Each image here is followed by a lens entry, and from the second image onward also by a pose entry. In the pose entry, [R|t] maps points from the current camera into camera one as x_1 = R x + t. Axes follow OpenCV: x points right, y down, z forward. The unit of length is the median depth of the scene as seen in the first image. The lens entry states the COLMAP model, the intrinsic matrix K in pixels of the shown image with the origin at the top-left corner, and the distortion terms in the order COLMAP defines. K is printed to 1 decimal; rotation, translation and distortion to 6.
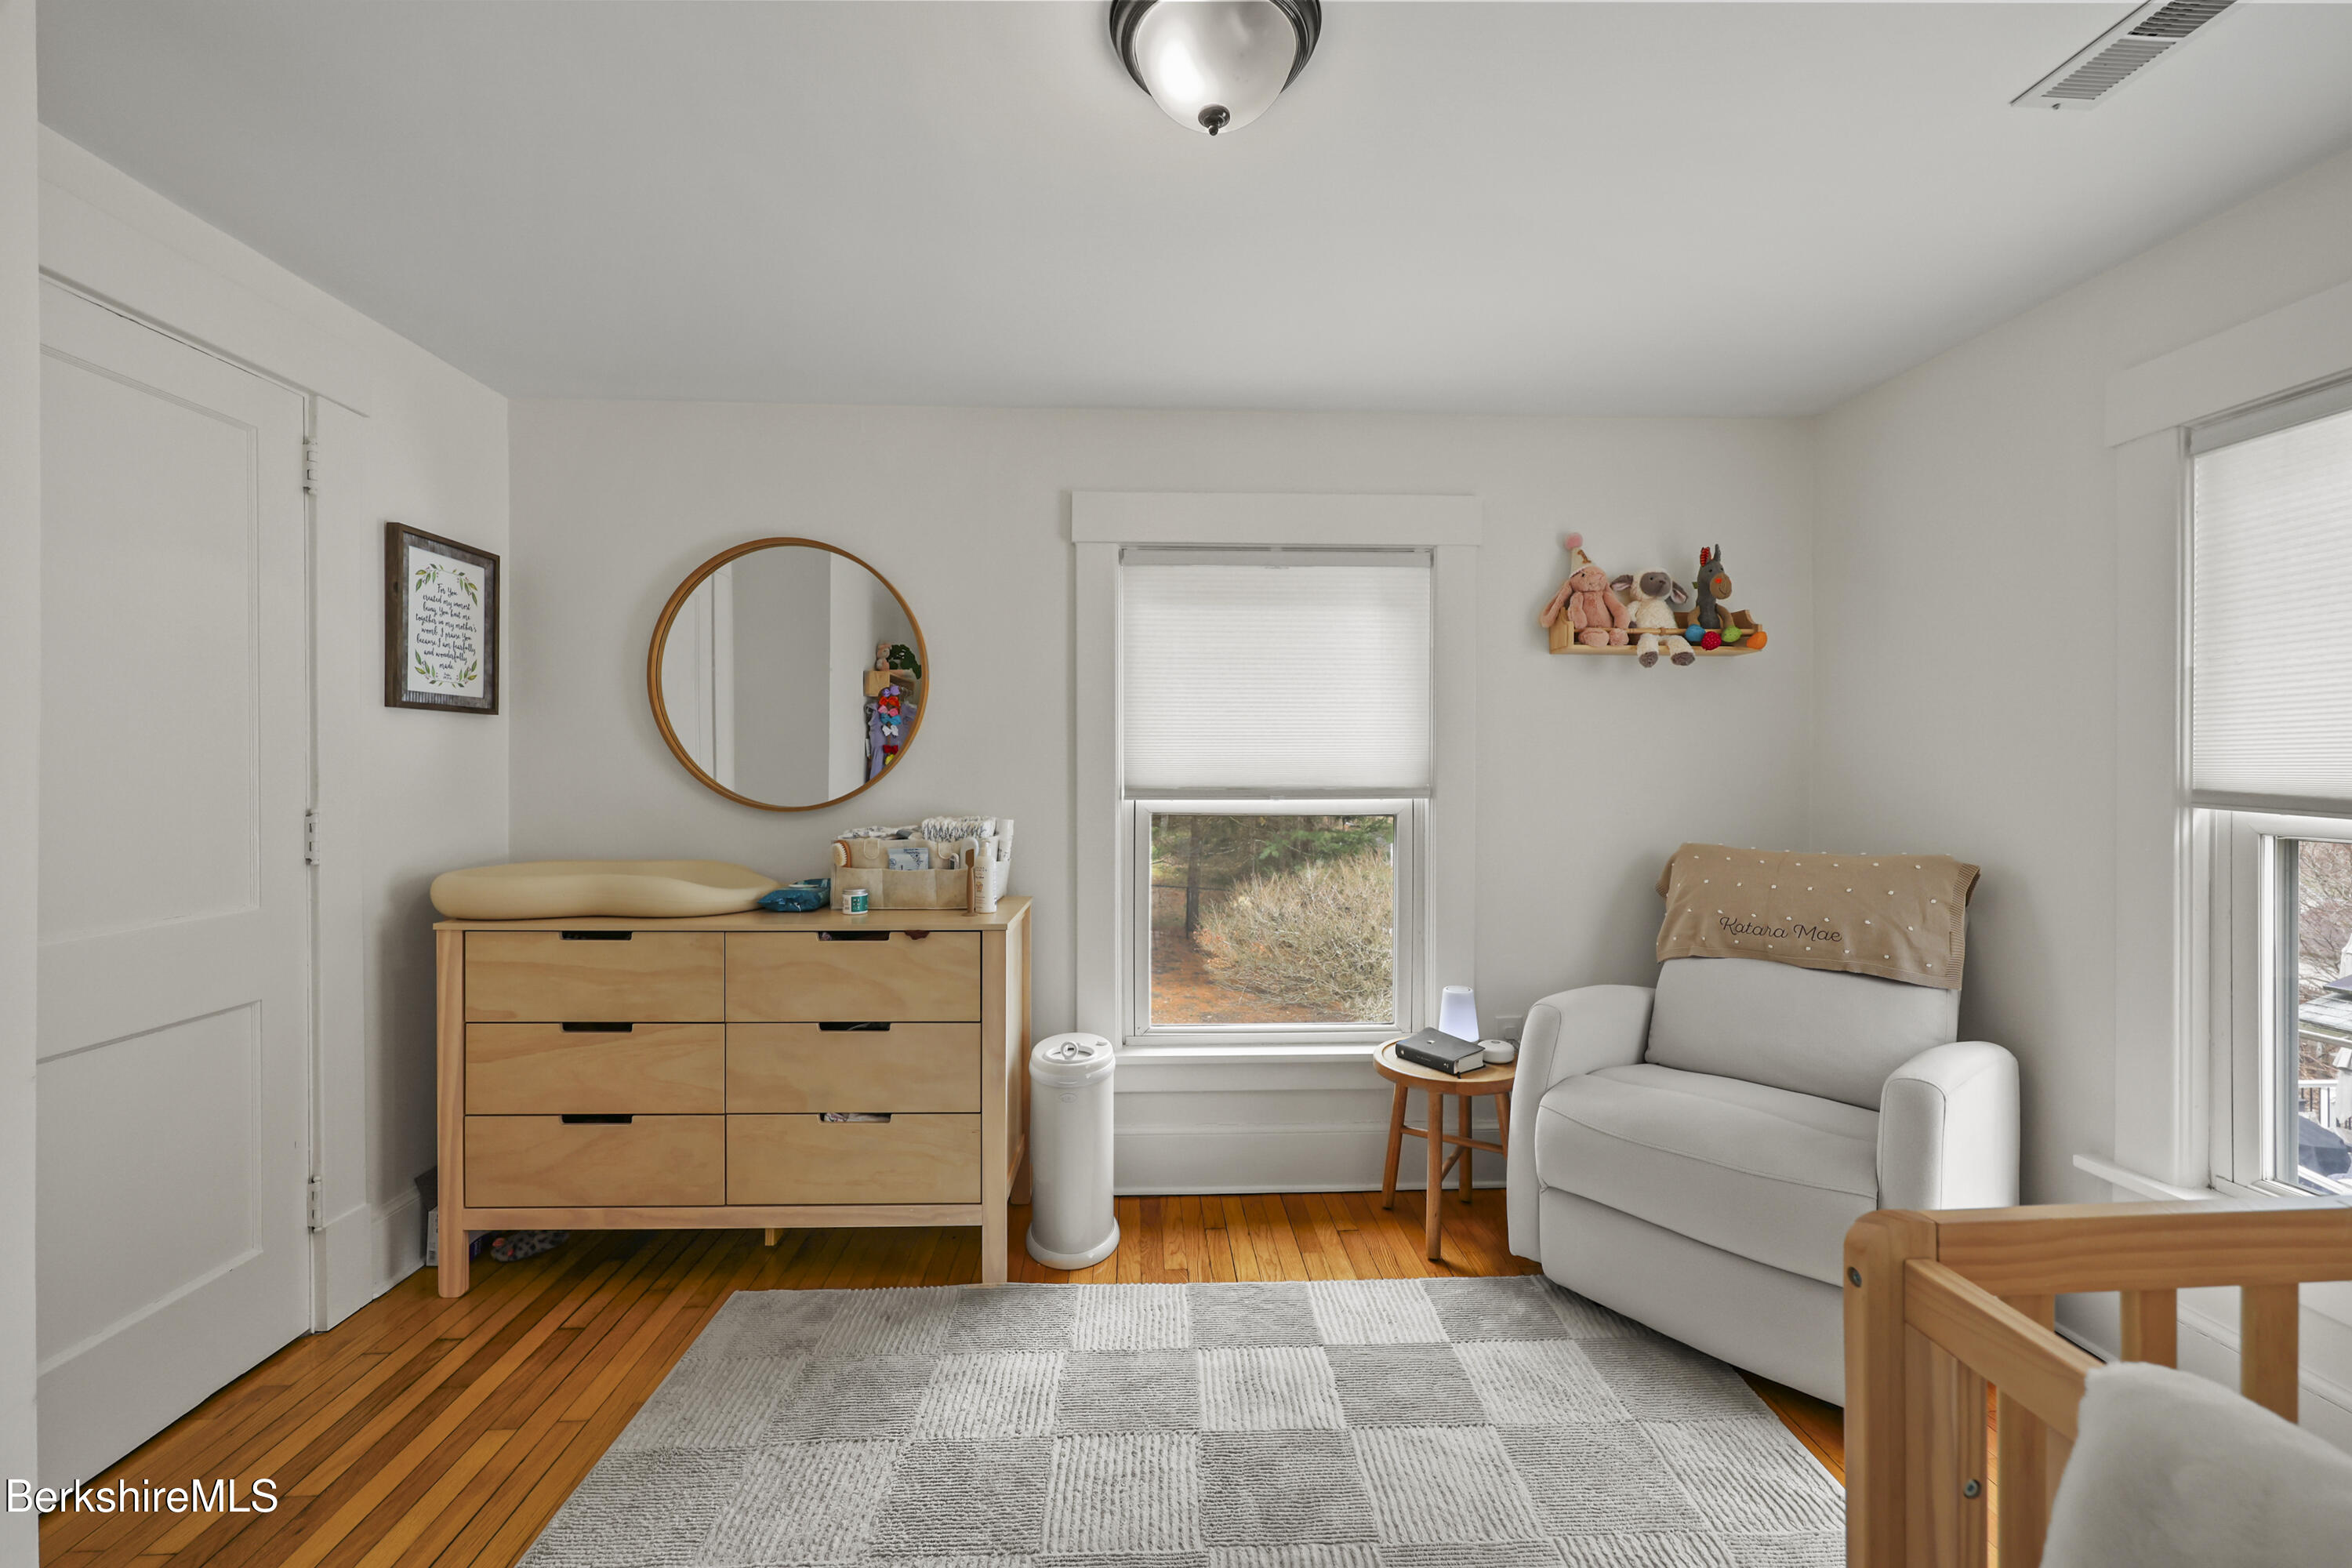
lens RADIAL K [[935.8, 0, 1176.0], [0, 935.8, 784.0], [0, 0, 1]] dist [-0.001234, 0.000032]
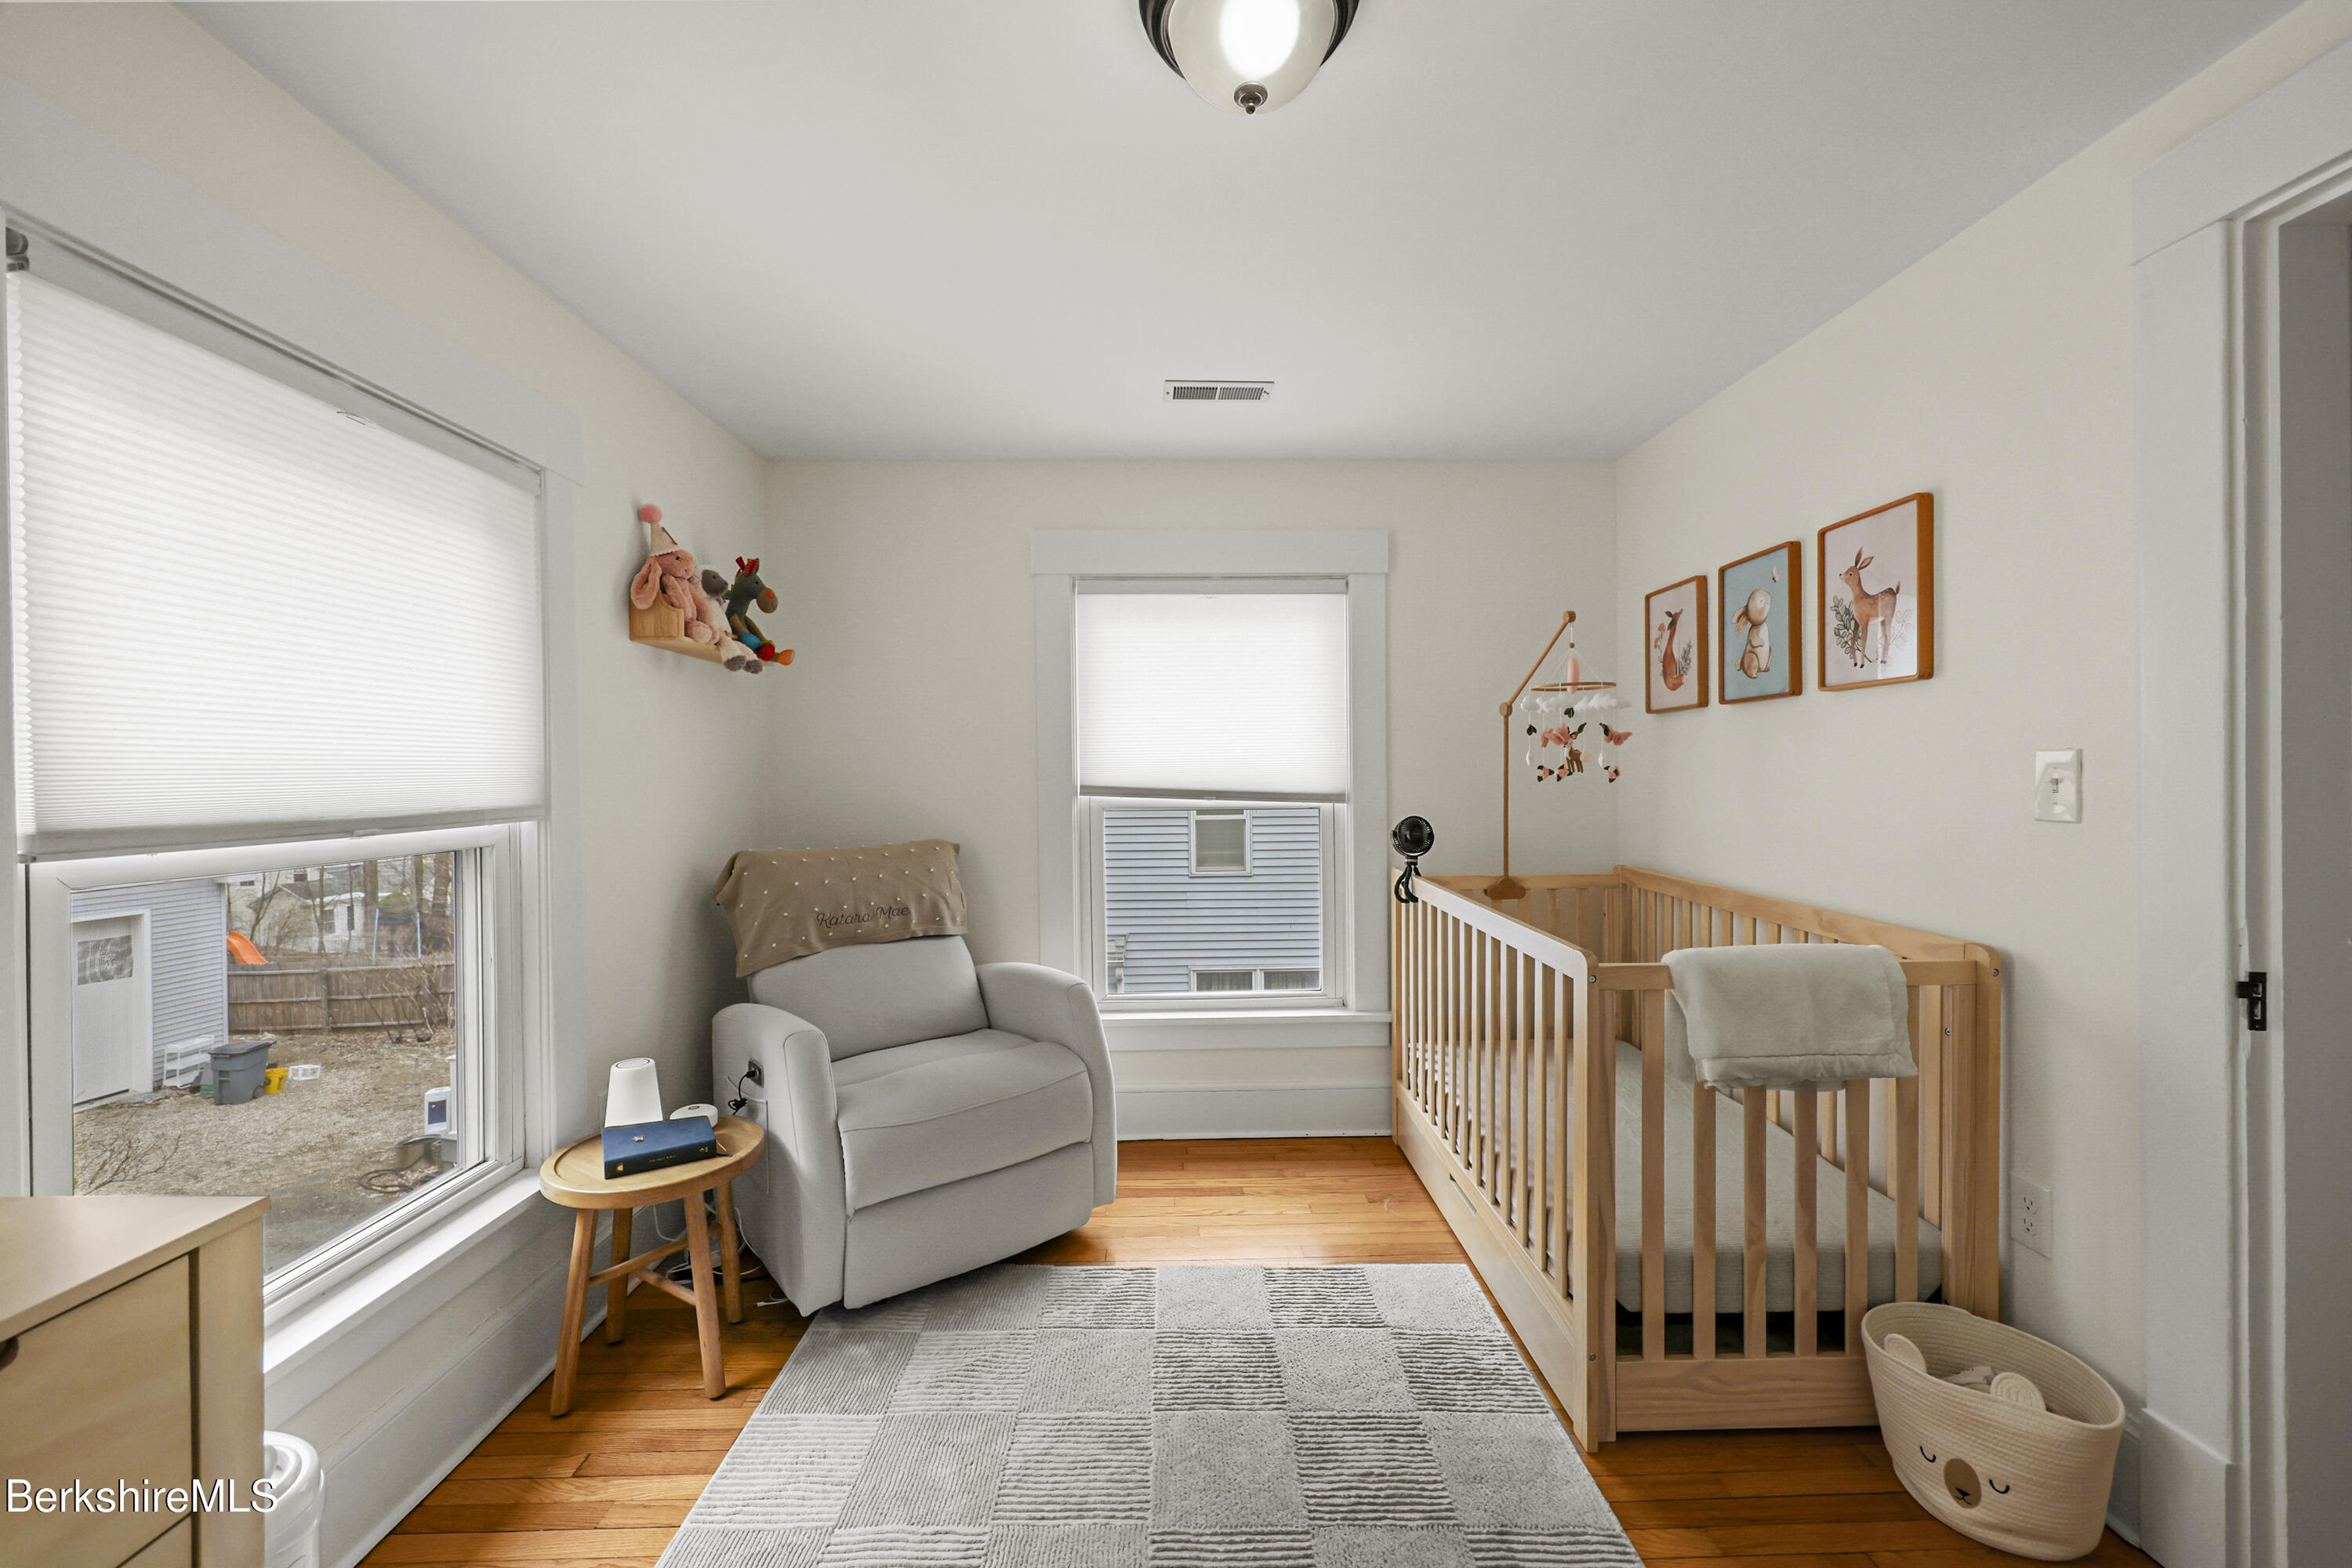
lens RADIAL K [[954.4, 0, 1183.6], [0, 954.4, 791.5], [0, 0, 1]] dist [0.000441, 0.000091]
pose [[0.021466, -0.023843, 0.999485, -0.526114], [0.021571, 0.999494, 0.023380, -0.015936], [-0.999537, 0.021058, 0.021969, 0.588691]]
